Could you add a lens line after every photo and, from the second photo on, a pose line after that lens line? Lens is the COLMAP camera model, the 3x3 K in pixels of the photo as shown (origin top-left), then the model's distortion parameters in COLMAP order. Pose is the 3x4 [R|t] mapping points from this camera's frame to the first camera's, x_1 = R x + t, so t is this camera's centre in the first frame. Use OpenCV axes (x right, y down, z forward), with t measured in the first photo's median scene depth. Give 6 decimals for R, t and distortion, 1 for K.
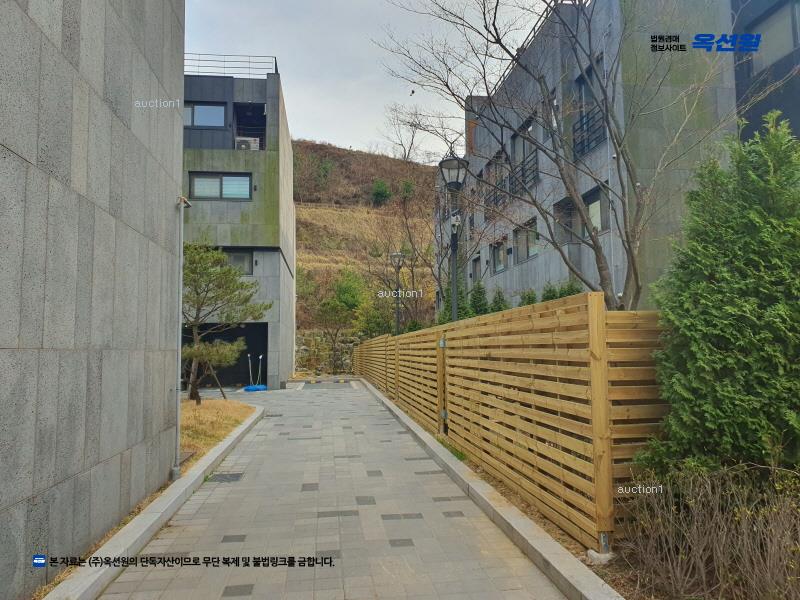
lens RADIAL K [[623.4, 0, 401.3], [0, 623.4, 298.6], [0, 0, 1]] dist [0.040734, -0.039175]
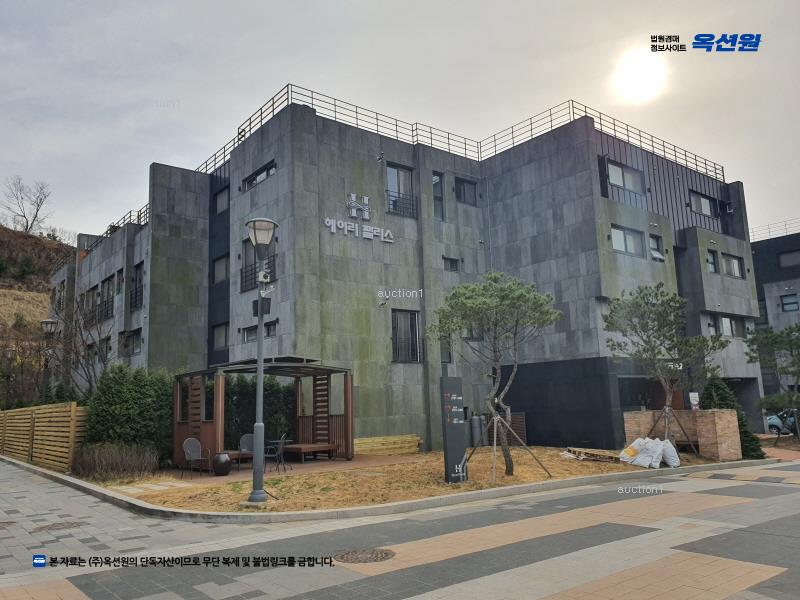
lens RADIAL K [[623.4, 0, 401.3], [0, 623.4, 298.6], [0, 0, 1]] dist [0.040734, -0.039175]
pose [[0.851181, 0.067365, 0.520531, -0.007399], [-0.015164, 0.994472, -0.103905, -0.104713], [-0.524653, 0.080549, 0.847497, -1.295935]]
